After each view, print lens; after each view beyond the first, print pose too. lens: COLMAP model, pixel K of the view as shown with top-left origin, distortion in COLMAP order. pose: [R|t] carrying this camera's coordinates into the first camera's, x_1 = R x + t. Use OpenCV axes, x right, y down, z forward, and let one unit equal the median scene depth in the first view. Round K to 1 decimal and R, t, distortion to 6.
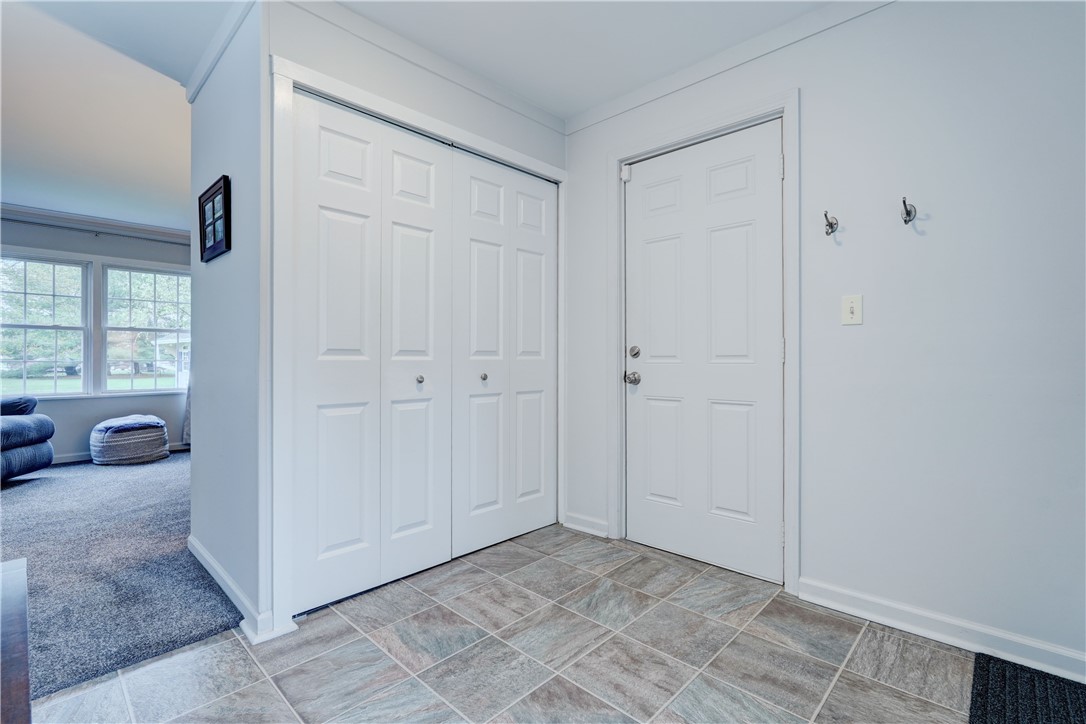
lens RADIAL K [[495.9, 0, 538.0], [0, 495.9, 358.4], [0, 0, 1]] dist [-0.000887, 0.000707]
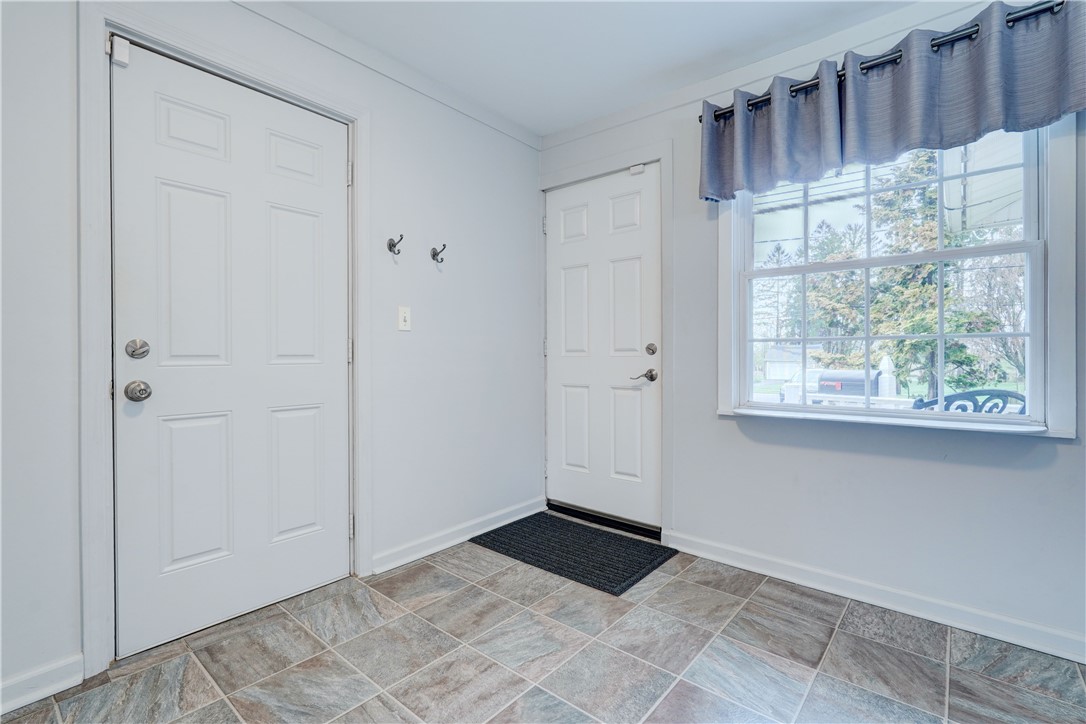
lens RADIAL K [[495.9, 0, 538.0], [0, 495.9, 359.2], [0, 0, 1]] dist [-0.000887, 0.000707]
pose [[-0.052023, -0.005066, 0.998633, -0.599198], [0.004454, 0.999976, 0.005305, -0.001524], [-0.998636, 0.004724, -0.051999, 0.698285]]
